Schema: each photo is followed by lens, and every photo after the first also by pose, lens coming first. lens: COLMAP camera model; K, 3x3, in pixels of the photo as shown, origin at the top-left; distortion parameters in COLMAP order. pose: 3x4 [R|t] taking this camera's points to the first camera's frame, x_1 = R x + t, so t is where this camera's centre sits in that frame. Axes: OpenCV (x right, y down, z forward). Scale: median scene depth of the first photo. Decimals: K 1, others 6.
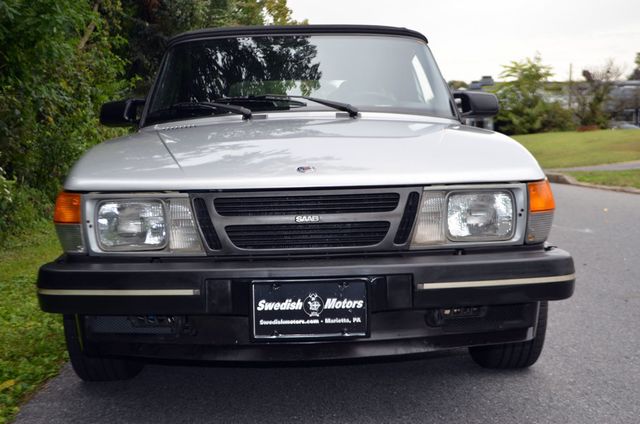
lens RADIAL K [[961.2, 0, 318.2], [0, 961.2, 213.9], [0, 0, 1]] dist [0.018653, 0.000000]
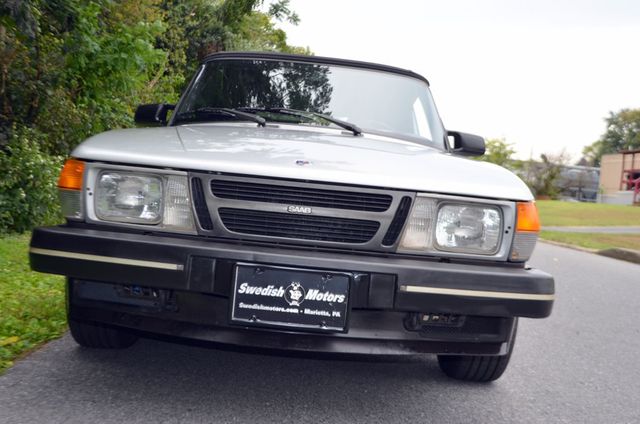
lens RADIAL K [[751.1, 0, 322.6], [0, 751.1, 207.6], [0, 0, 1]] dist [-0.027817, 0.000000]
pose [[0.993136, 0.116868, -0.004829, 0.015834], [-0.116965, 0.991987, -0.047754, 0.037089], [-0.000790, 0.047992, 0.998847, 0.203306]]
